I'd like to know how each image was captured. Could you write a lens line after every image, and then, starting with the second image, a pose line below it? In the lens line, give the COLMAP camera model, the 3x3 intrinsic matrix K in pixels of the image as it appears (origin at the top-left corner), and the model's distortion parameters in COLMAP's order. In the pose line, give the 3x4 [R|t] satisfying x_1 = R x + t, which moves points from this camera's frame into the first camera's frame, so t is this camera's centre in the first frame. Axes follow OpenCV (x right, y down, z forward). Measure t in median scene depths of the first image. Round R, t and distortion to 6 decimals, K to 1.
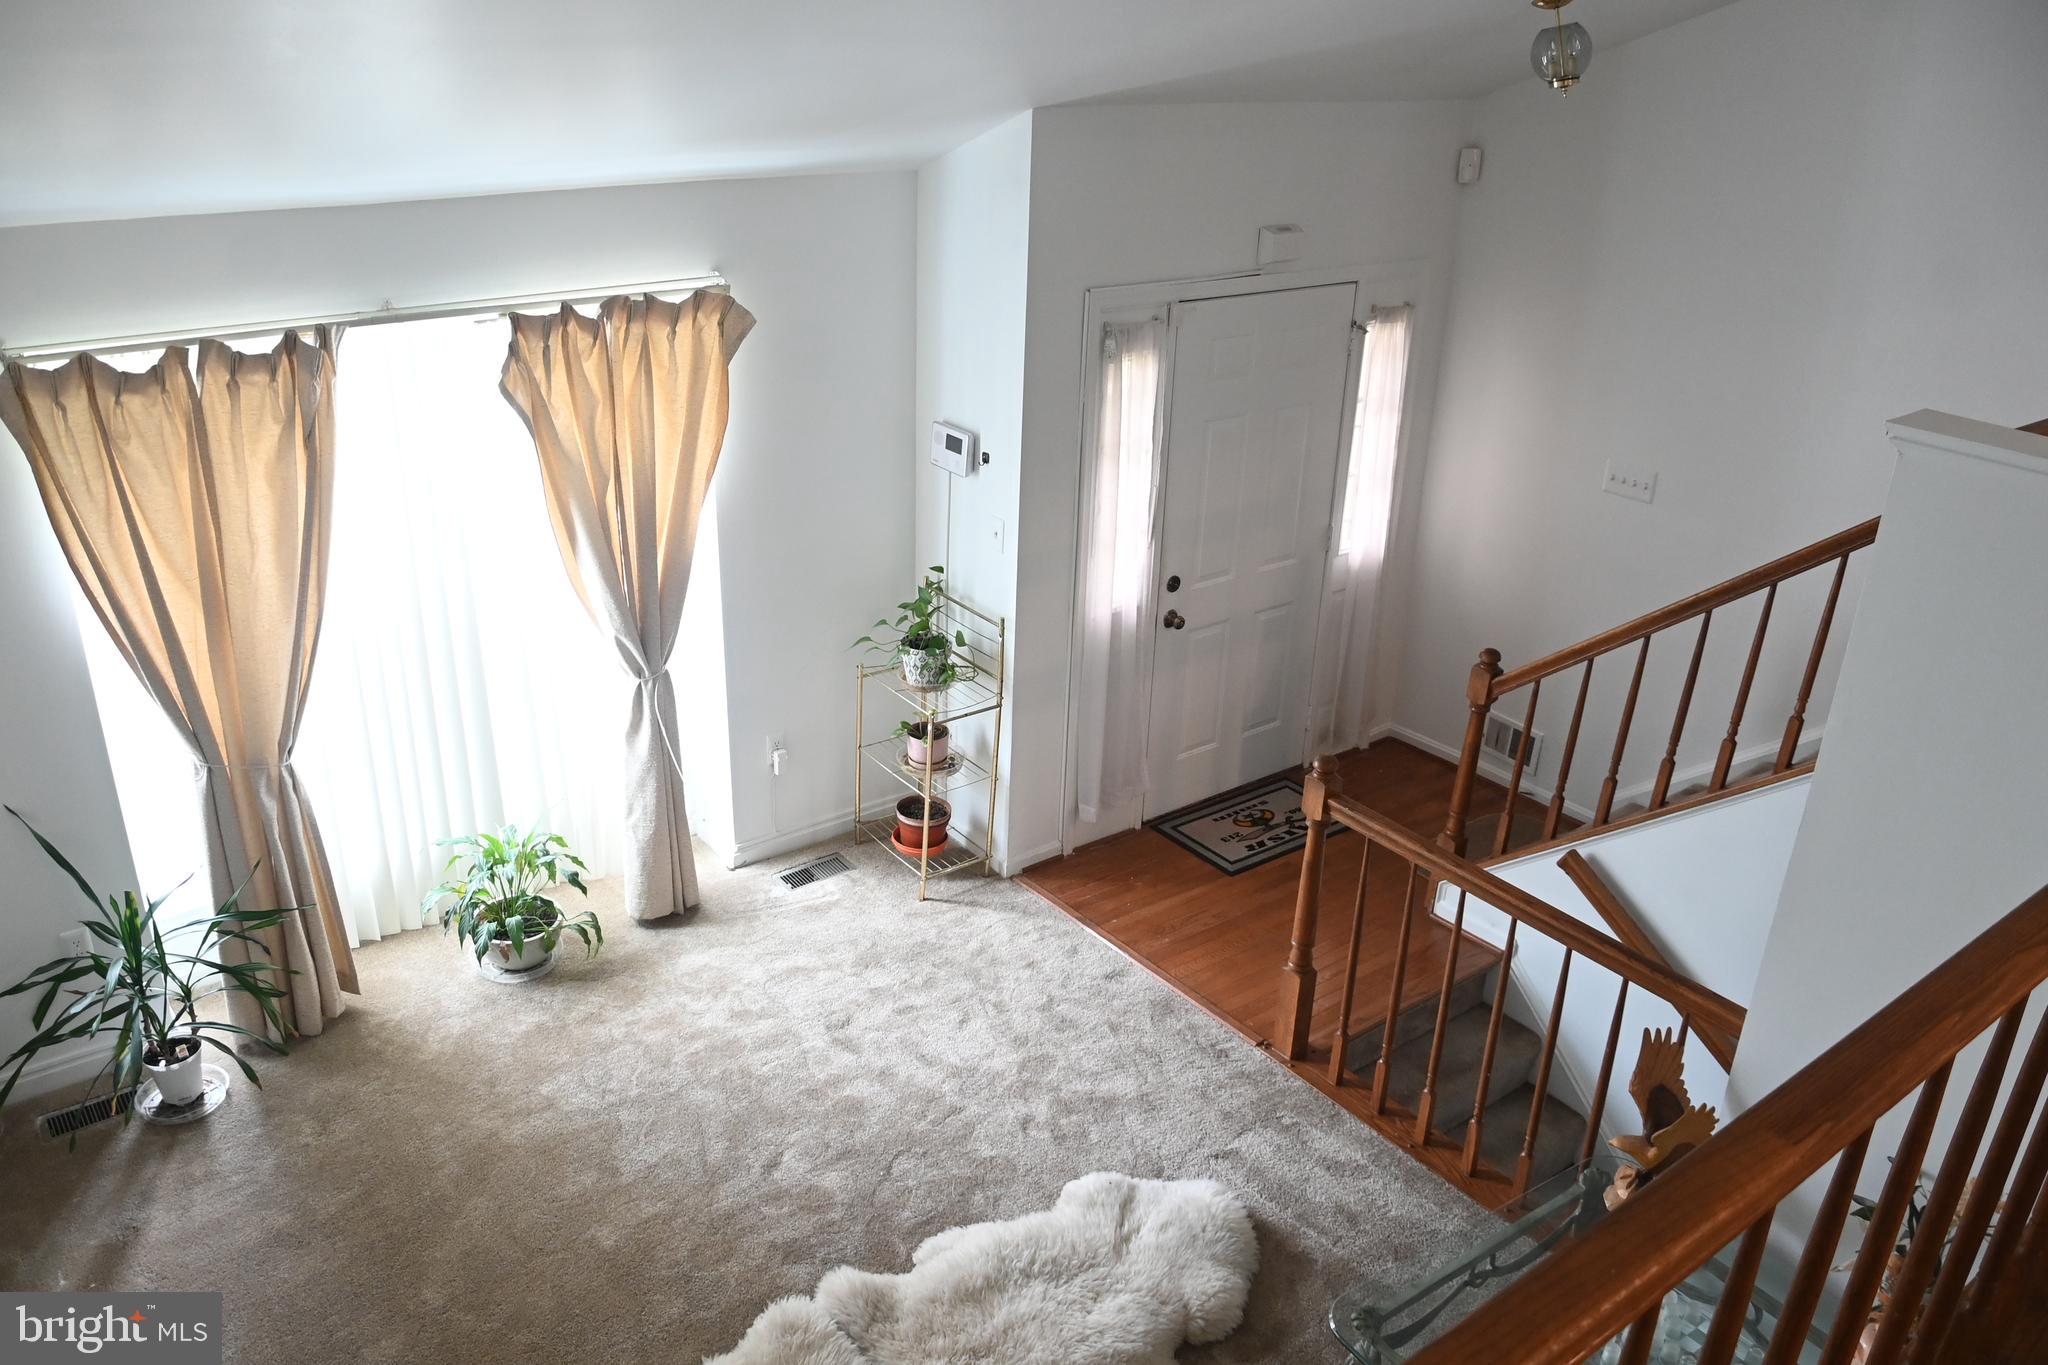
lens RADIAL K [[1561.7, 0, 1010.3], [0, 1561.7, 678.0], [0, 0, 1]] dist [-0.055599, -0.005848]
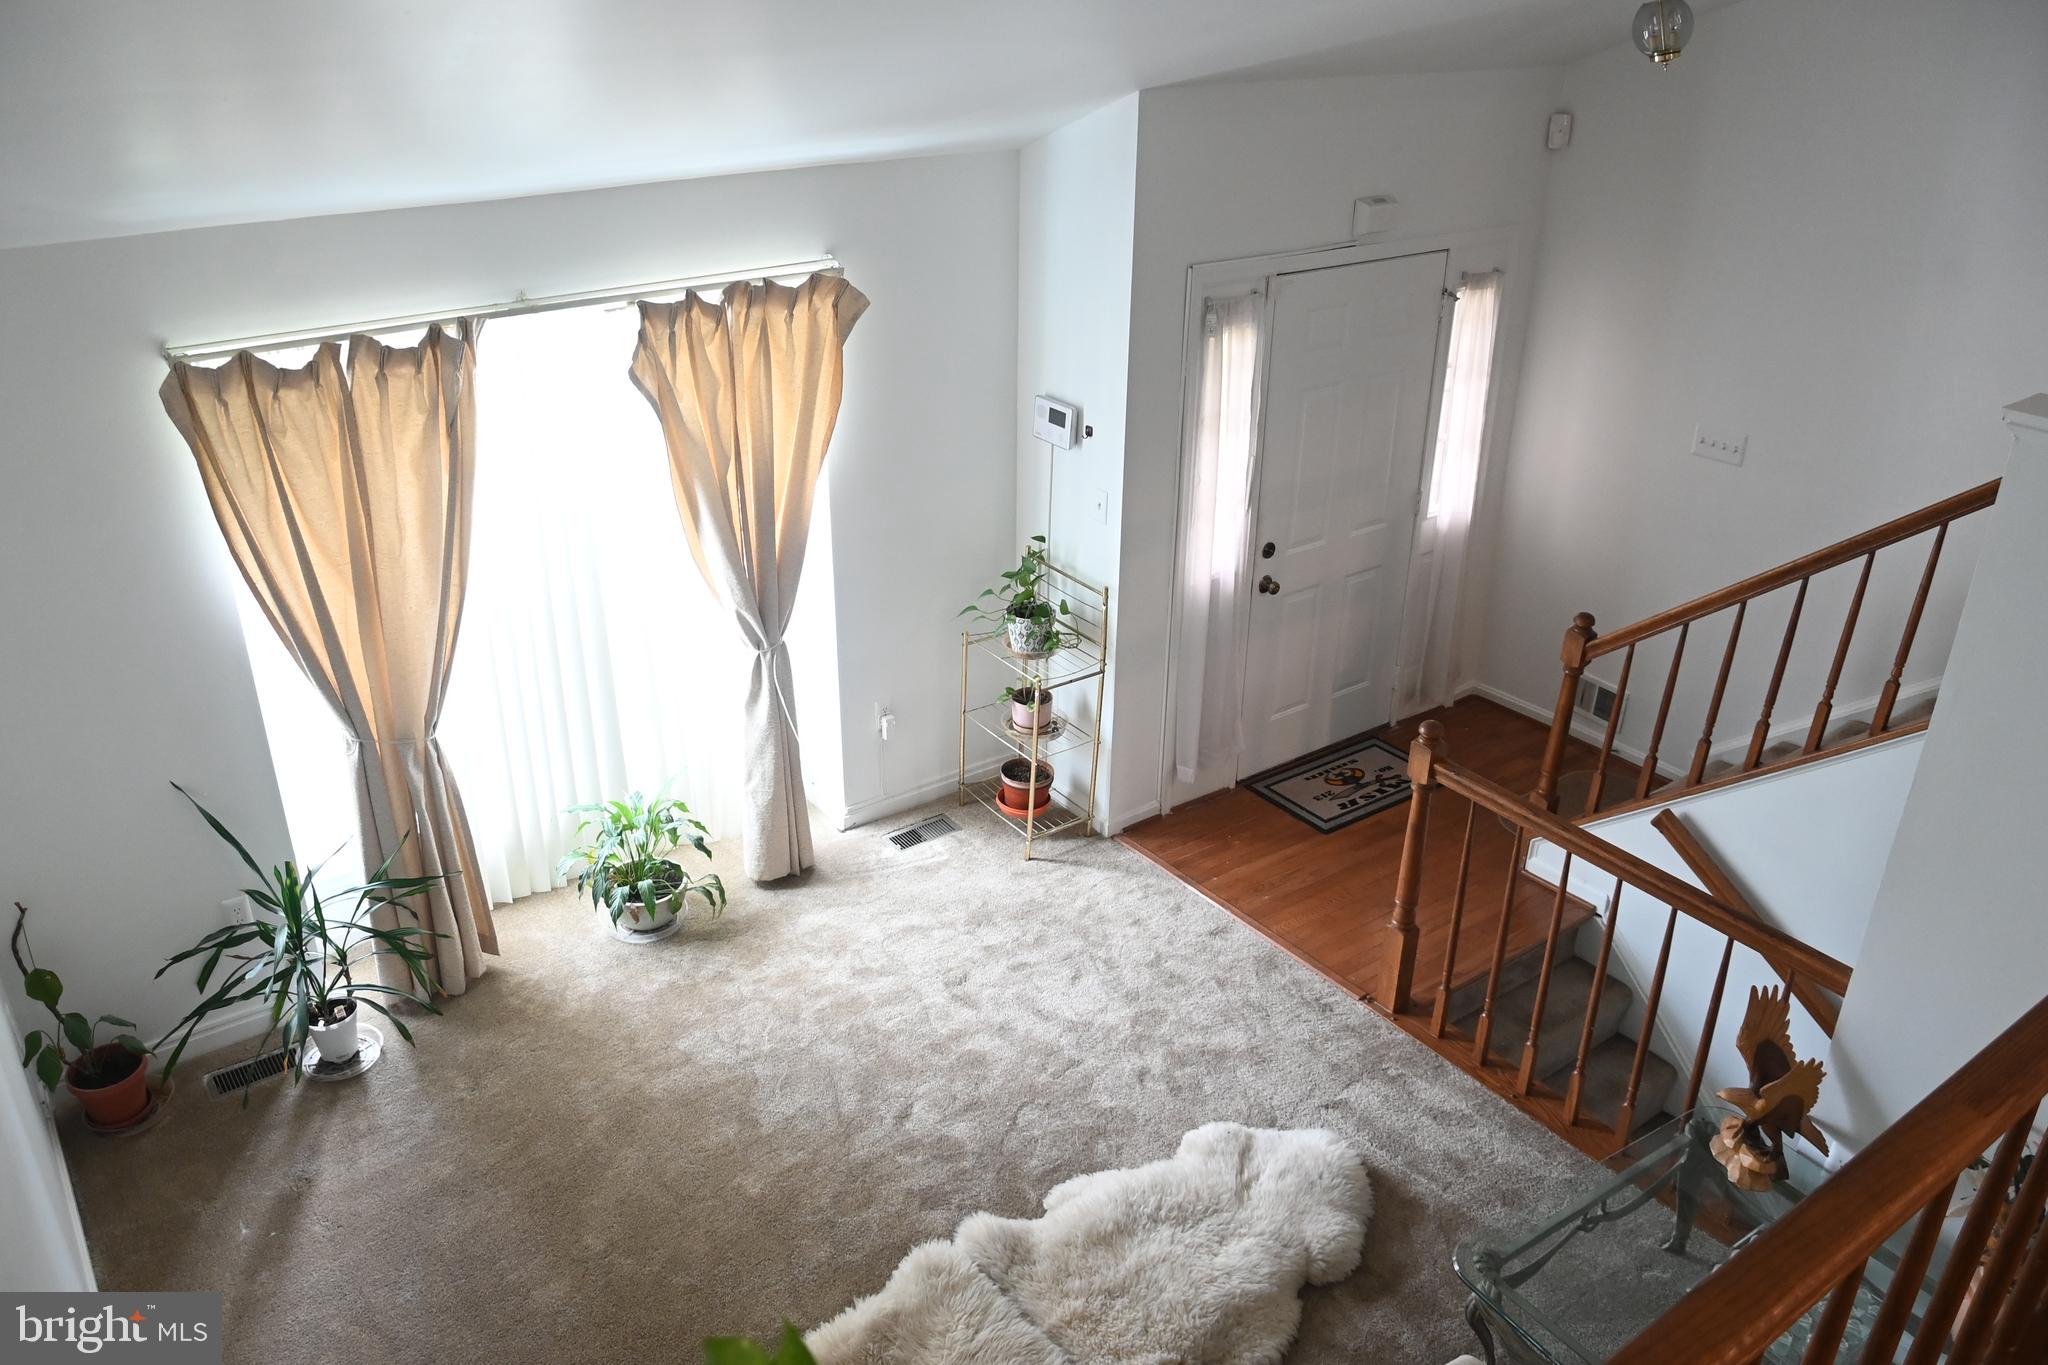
lens RADIAL K [[1561.7, 0, 1010.3], [0, 1561.7, 678.0], [0, 0, 1]] dist [-0.055599, -0.005848]
pose [[0.999524, -0.008758, -0.029570, -0.044654], [0.009775, 0.999359, 0.034431, -0.016908], [0.029249, -0.034704, 0.998970, -0.036388]]
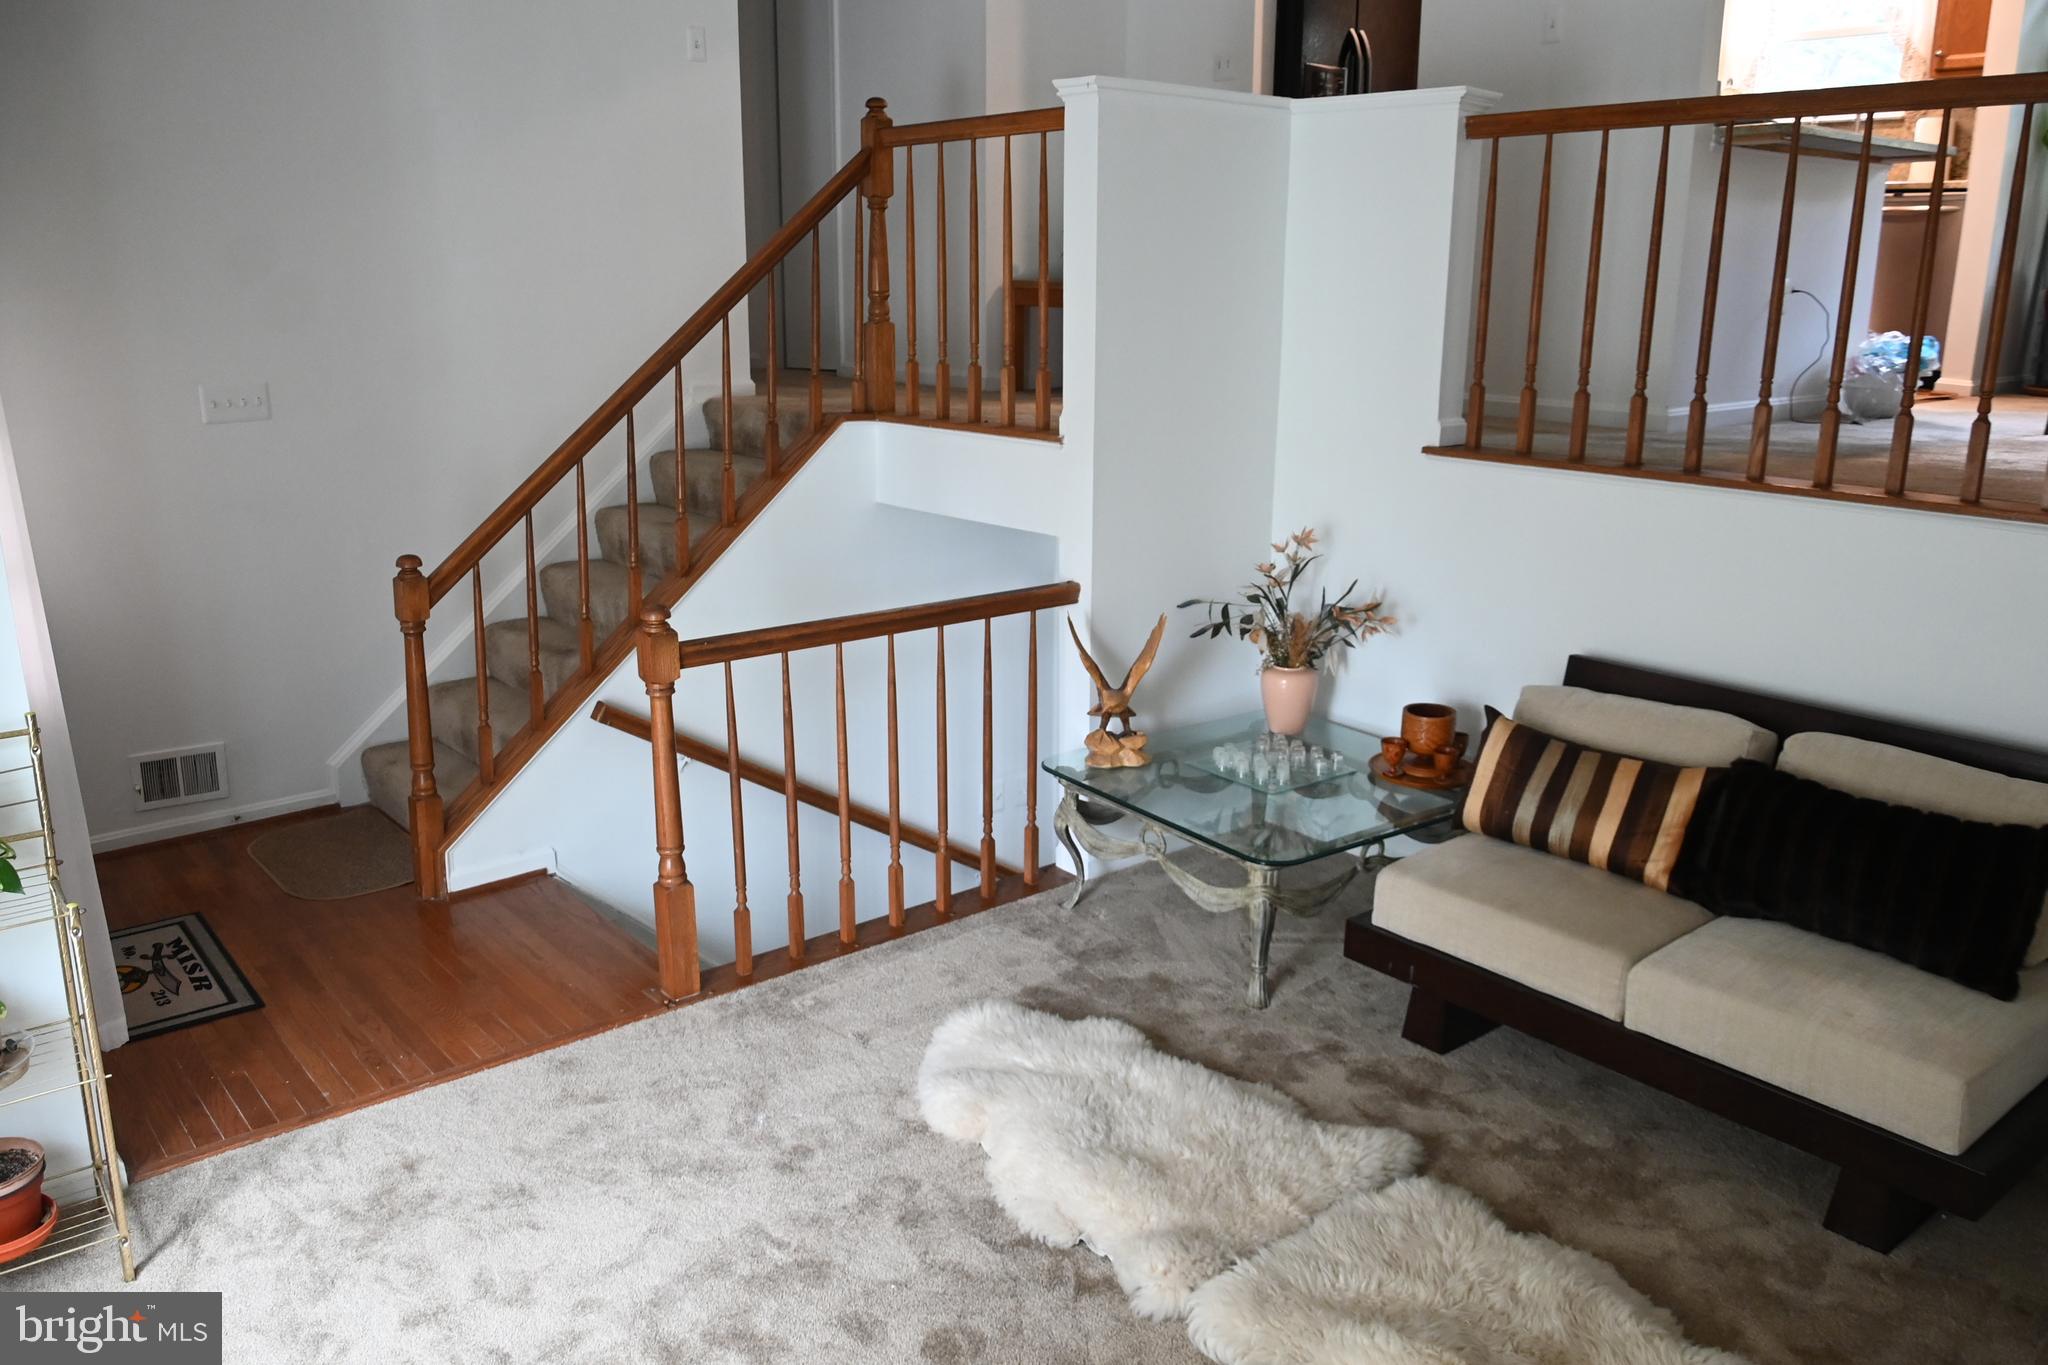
lens RADIAL K [[1561.7, 0, 1010.3], [0, 1561.7, 678.0], [0, 0, 1]] dist [-0.055599, -0.005848]
pose [[-0.033213, -0.284212, 0.958186, -0.601950], [0.403140, 0.873453, 0.273052, -0.065667], [-0.914535, 0.395352, 0.085567, 0.739587]]
